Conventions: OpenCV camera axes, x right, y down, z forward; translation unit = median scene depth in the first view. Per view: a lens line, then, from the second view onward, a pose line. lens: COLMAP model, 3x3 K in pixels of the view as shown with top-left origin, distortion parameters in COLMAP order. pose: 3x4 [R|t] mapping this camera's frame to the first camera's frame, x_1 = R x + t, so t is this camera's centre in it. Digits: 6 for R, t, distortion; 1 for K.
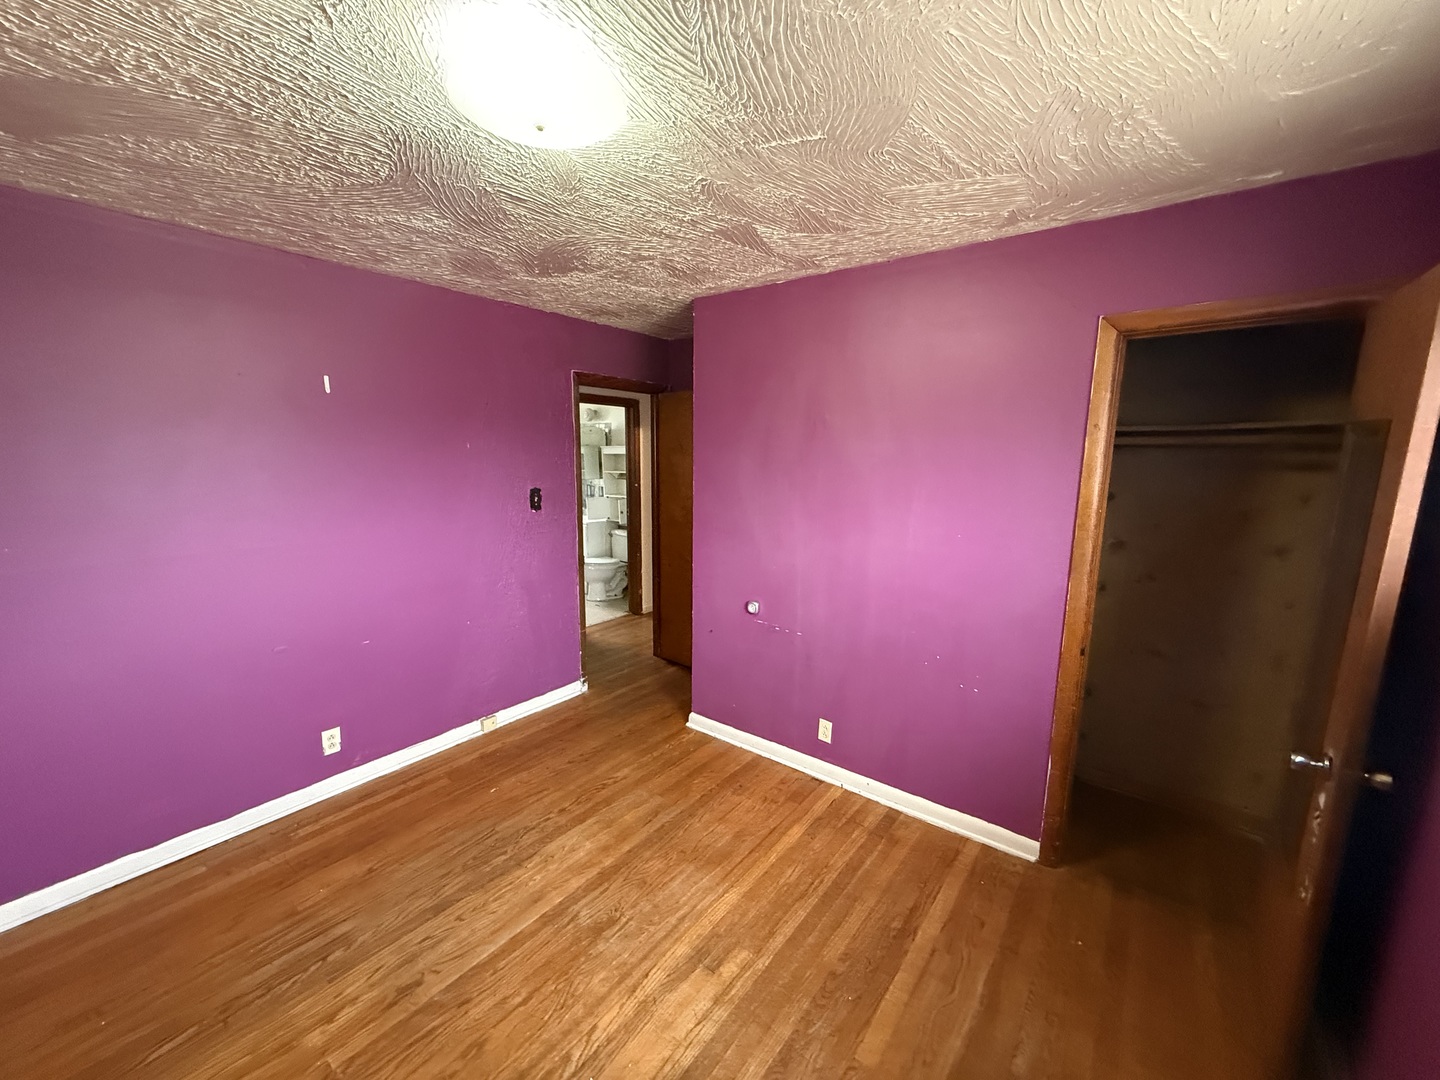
lens RADIAL K [[570.7, 0, 718.9], [0, 570.7, 543.4], [0, 0, 1]] dist [-0.002018, 0.000250]
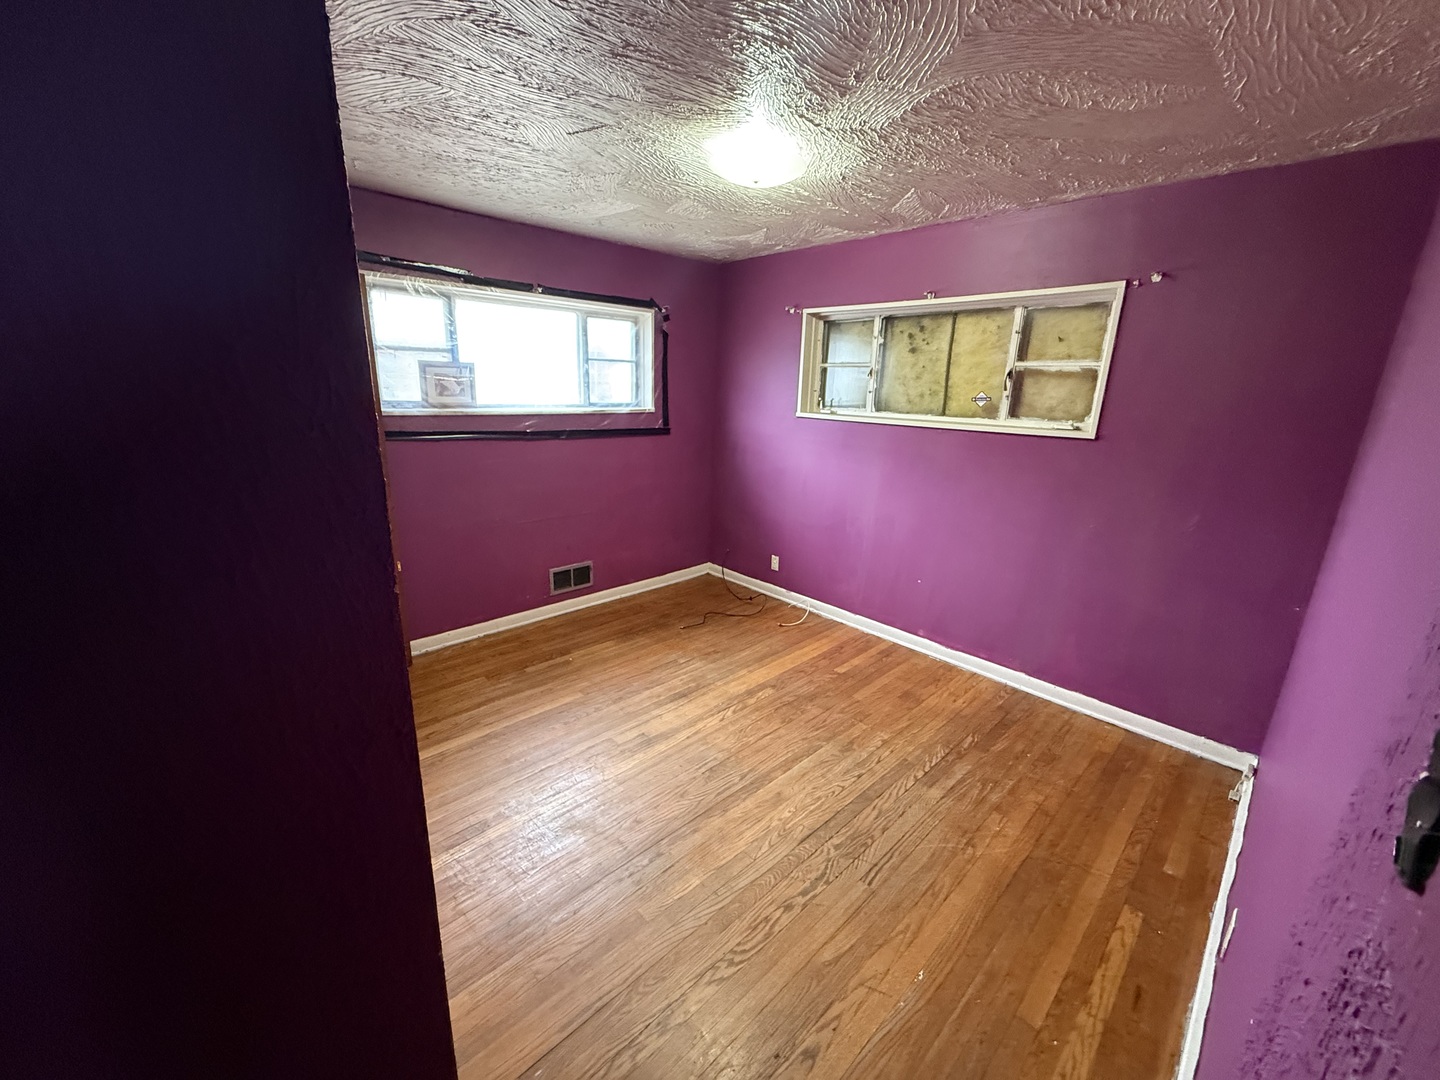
lens RADIAL K [[570.7, 0, 719.8], [0, 570.7, 538.5], [0, 0, 1]] dist [-0.002018, 0.000250]
pose [[-0.988542, -0.074707, 0.131165, -0.334960], [-0.012987, 0.907810, 0.419181, -0.298715], [-0.150388, 0.412674, -0.898378, 1.937753]]
